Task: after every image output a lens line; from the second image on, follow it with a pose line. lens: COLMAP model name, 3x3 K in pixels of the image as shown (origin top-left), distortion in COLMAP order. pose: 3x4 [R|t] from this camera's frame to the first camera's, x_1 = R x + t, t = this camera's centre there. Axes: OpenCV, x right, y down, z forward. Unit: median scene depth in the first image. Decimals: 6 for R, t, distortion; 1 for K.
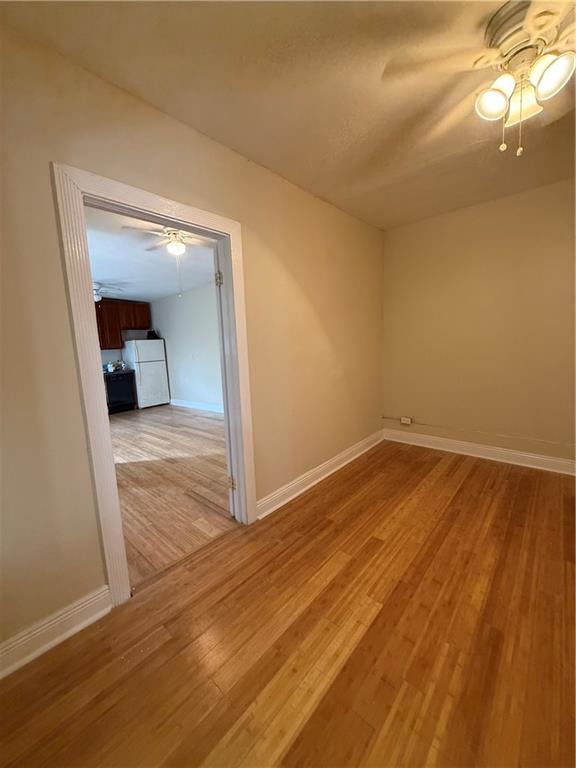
lens RADIAL K [[305.9, 0, 288.4], [0, 305.9, 381.9], [0, 0, 1]] dist [-0.000390, -0.000670]
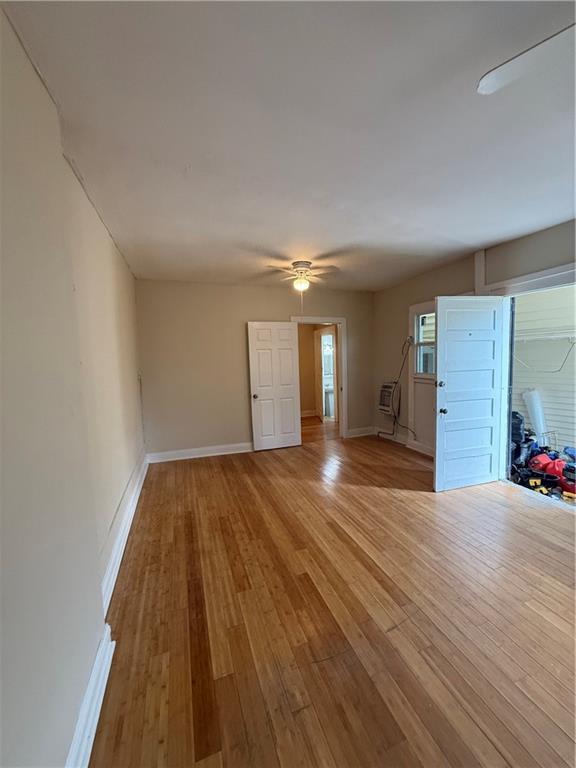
lens RADIAL K [[305.9, 0, 288.4], [0, 305.9, 381.9], [0, 0, 1]] dist [-0.000390, -0.000670]
pose [[-0.872932, 0.033237, 0.486709, -1.500368], [0.130360, 0.977289, 0.167068, -0.471053], [-0.470103, 0.209286, -0.857440, 3.592475]]
